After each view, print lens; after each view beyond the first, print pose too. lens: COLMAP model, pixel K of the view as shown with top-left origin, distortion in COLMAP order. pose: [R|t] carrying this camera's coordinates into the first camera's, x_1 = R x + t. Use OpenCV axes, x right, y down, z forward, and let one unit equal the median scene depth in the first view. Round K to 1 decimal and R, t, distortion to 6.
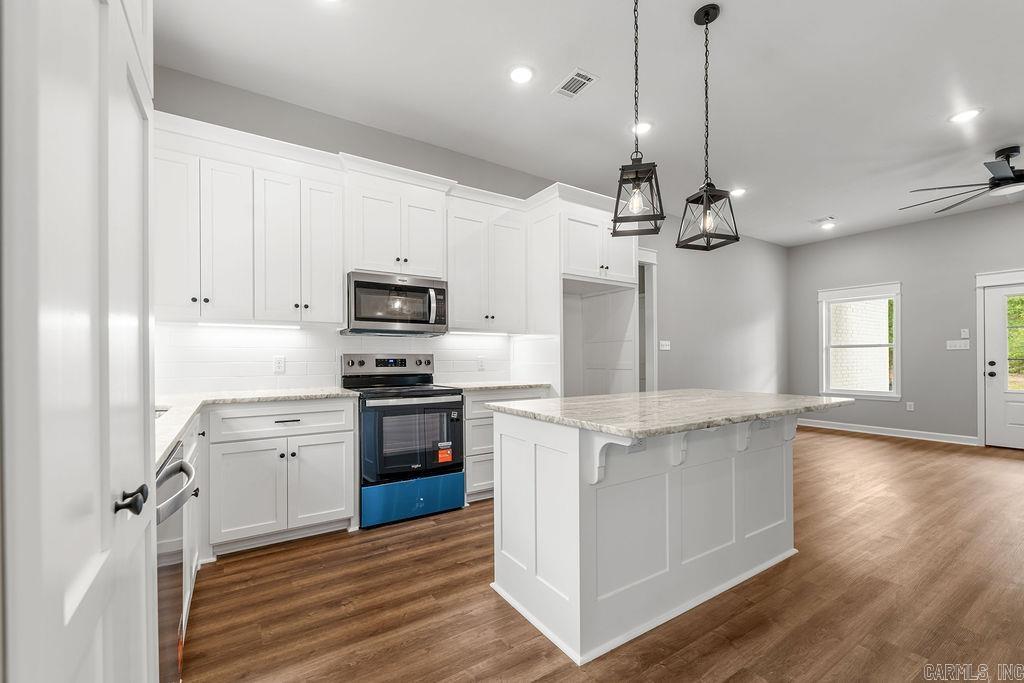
lens RADIAL K [[425.2, 0, 503.0], [0, 425.2, 361.5], [0, 0, 1]] dist [0.005810, 0.000217]
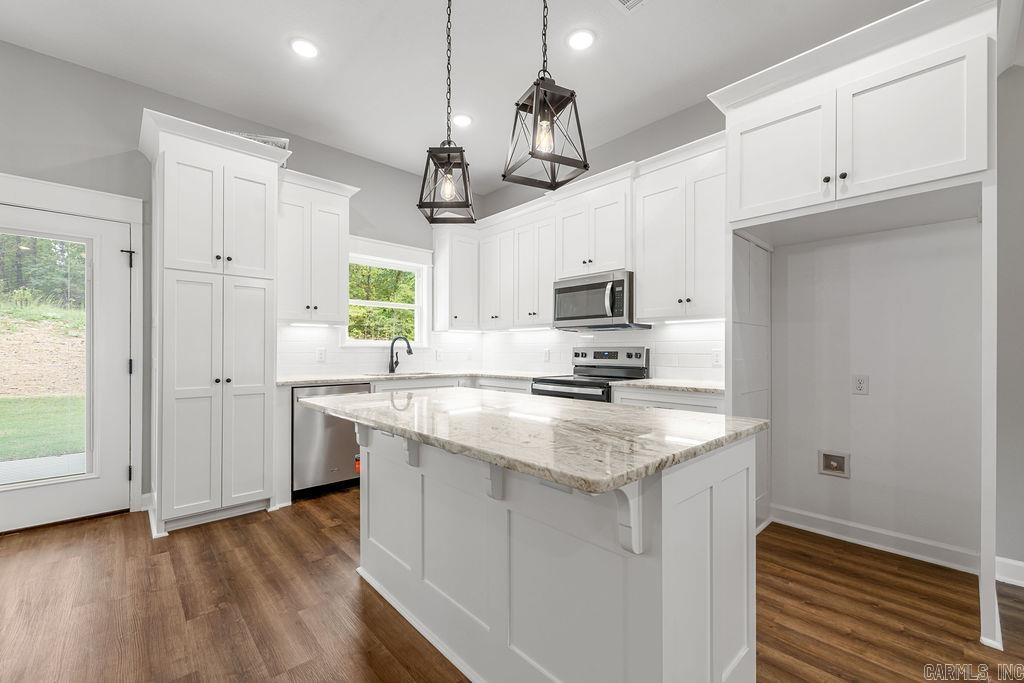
lens RADIAL K [[425.2, 0, 508.5], [0, 425.2, 348.9], [0, 0, 1]] dist [0.005810, 0.000217]
pose [[0.176092, 0.000496, -0.984374, 0.748847], [-0.005912, 0.999982, -0.000554, -0.010615], [0.984356, 0.005918, 0.176092, 0.563399]]
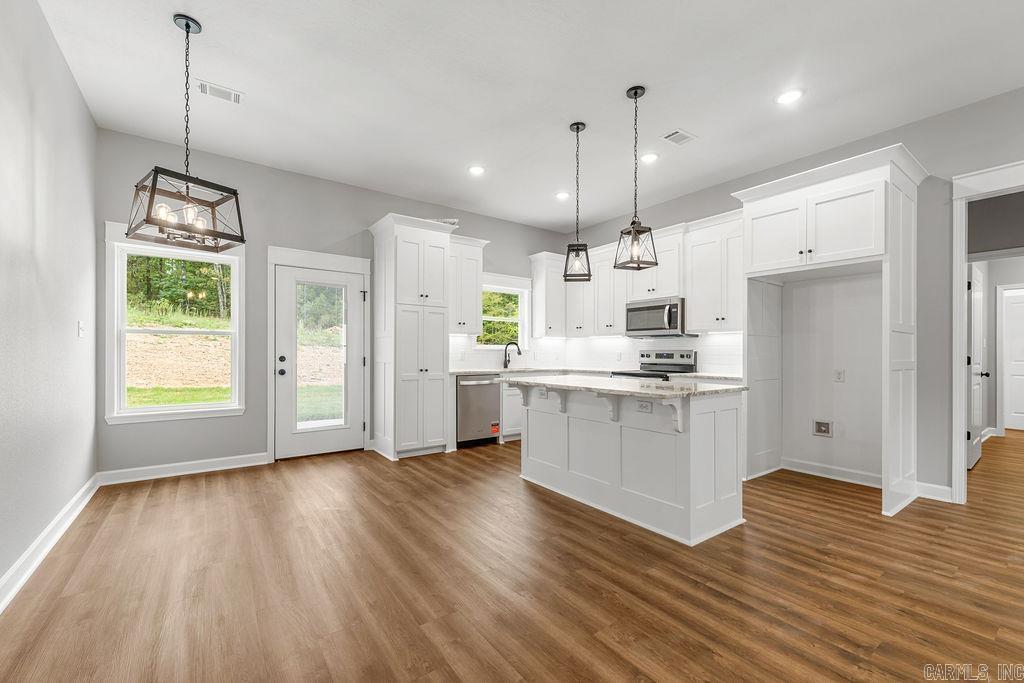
lens RADIAL K [[425.2, 0, 507.4], [0, 425.2, 347.1], [0, 0, 1]] dist [0.005810, 0.000217]
pose [[0.054516, -0.007032, -0.998488, 1.198713], [-0.007954, 0.999940, -0.007477, -0.012265], [0.998481, 0.008350, 0.054457, 0.361113]]
